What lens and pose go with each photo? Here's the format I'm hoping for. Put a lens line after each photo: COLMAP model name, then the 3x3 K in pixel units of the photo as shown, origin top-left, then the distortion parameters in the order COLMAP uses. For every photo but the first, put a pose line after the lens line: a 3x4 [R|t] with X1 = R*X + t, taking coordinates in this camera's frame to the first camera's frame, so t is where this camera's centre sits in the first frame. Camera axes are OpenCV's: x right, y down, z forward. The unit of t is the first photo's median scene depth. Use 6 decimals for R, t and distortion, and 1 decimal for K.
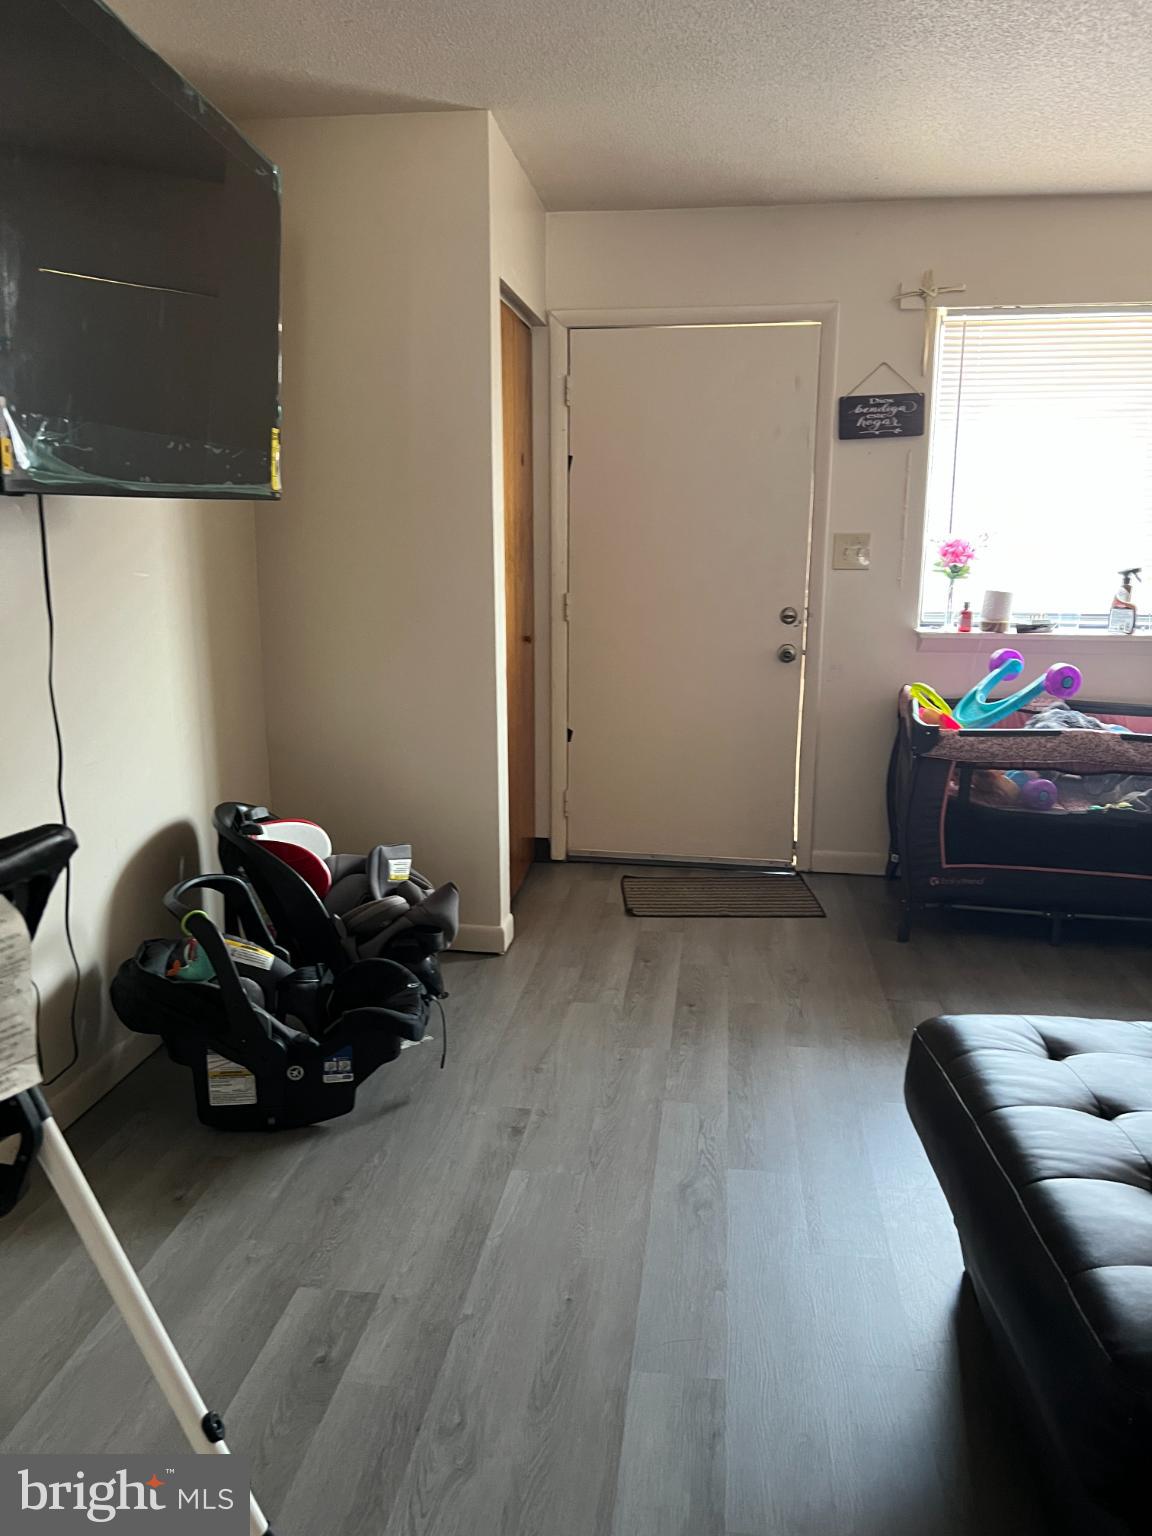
lens RADIAL K [[1160.1, 0, 572.3], [0, 1160.1, 771.6], [0, 0, 1]] dist [0.077804, -0.081577]
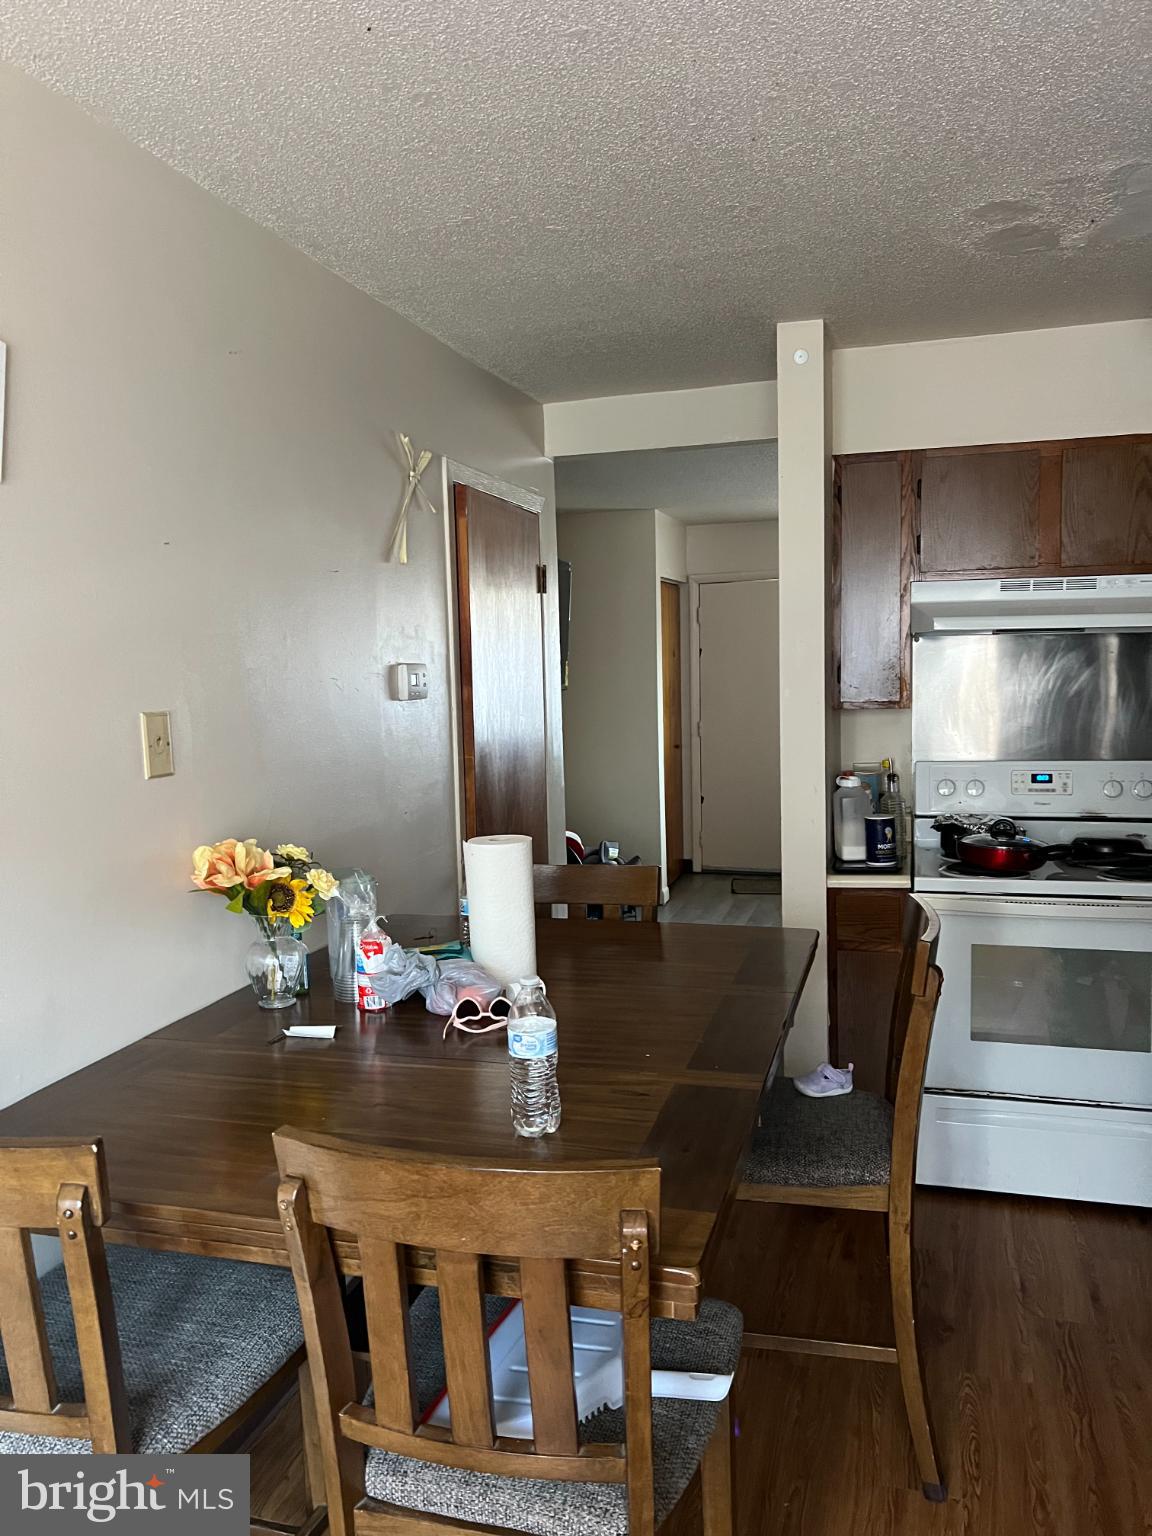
lens RADIAL K [[1168.8, 0, 576.0], [0, 1168.8, 768.0], [0, 0, 1]] dist [0.059220, -0.061730]
pose [[0.989267, -0.010887, -0.145716, 0.082538], [-0.003864, 0.994923, -0.100567, 0.122895], [0.146071, 0.100050, 0.984202, -0.961816]]
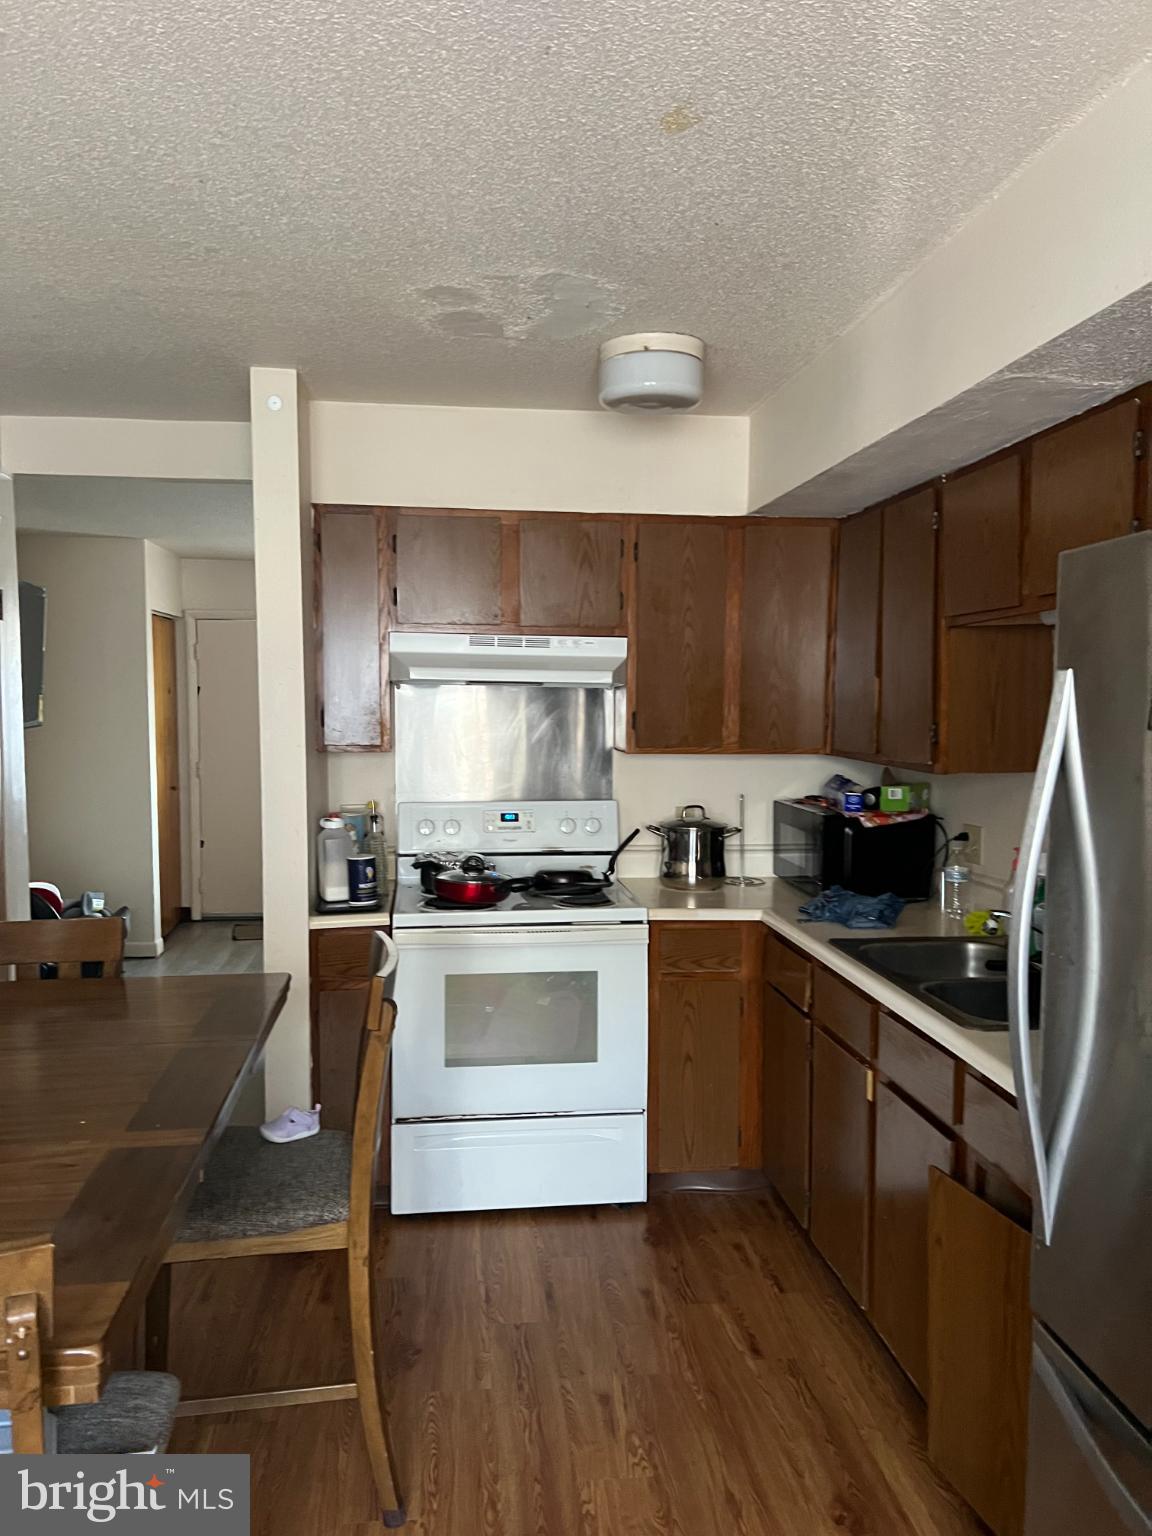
lens RADIAL K [[1160.1, 0, 572.3], [0, 1160.1, 771.6], [0, 0, 1]] dist [0.077804, -0.081577]
pose [[0.966859, -0.014246, 0.254912, 0.106569], [0.047200, 0.991205, -0.123633, 0.123172], [-0.250909, 0.131567, 0.959028, -0.967994]]
